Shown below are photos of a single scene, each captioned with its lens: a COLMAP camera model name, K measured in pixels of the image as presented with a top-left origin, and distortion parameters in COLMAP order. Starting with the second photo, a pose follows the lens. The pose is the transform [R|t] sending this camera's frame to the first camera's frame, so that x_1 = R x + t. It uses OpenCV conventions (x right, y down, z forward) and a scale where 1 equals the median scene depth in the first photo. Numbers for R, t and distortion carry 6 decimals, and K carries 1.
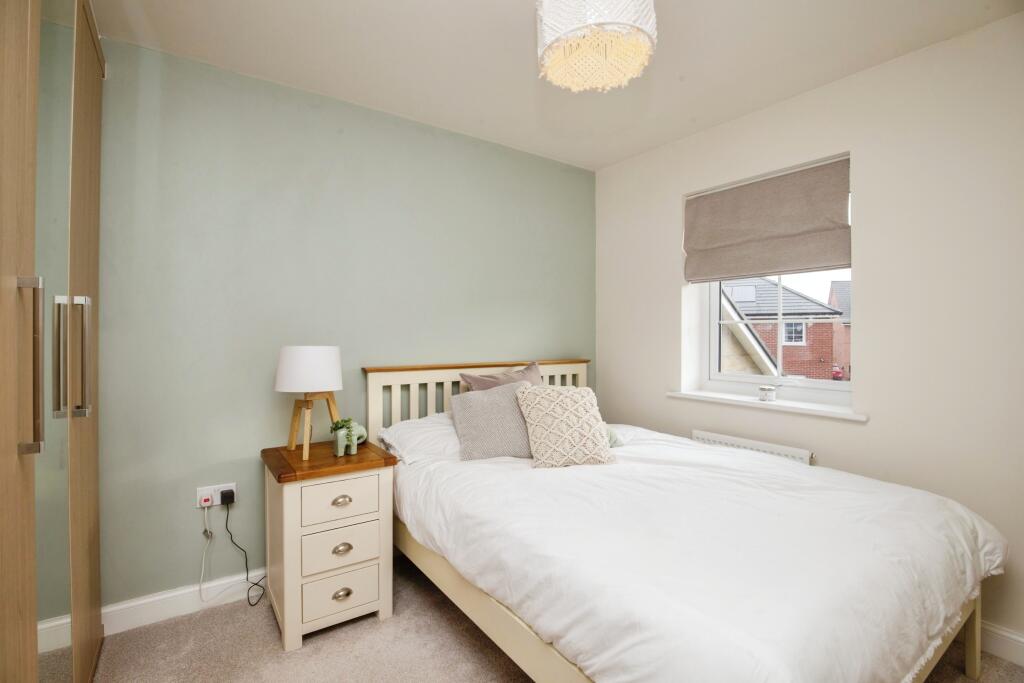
lens RADIAL K [[468.0, 0, 509.4], [0, 468.0, 335.9], [0, 0, 1]] dist [-0.028590, 0.001207]
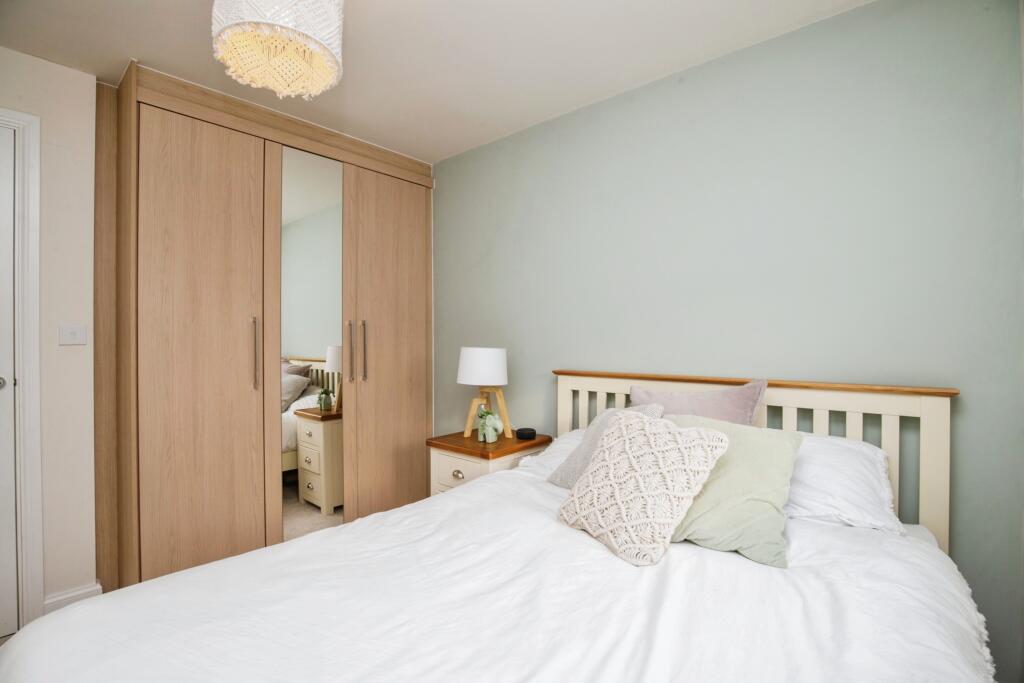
lens RADIAL K [[468.0, 0, 509.3], [0, 468.0, 345.7], [0, 0, 1]] dist [-0.028590, 0.001207]
pose [[0.210918, -0.004687, -0.977493, 0.650759], [-0.007046, 0.999955, -0.006315, 0.021928], [0.977478, 0.008220, 0.210875, 0.672157]]
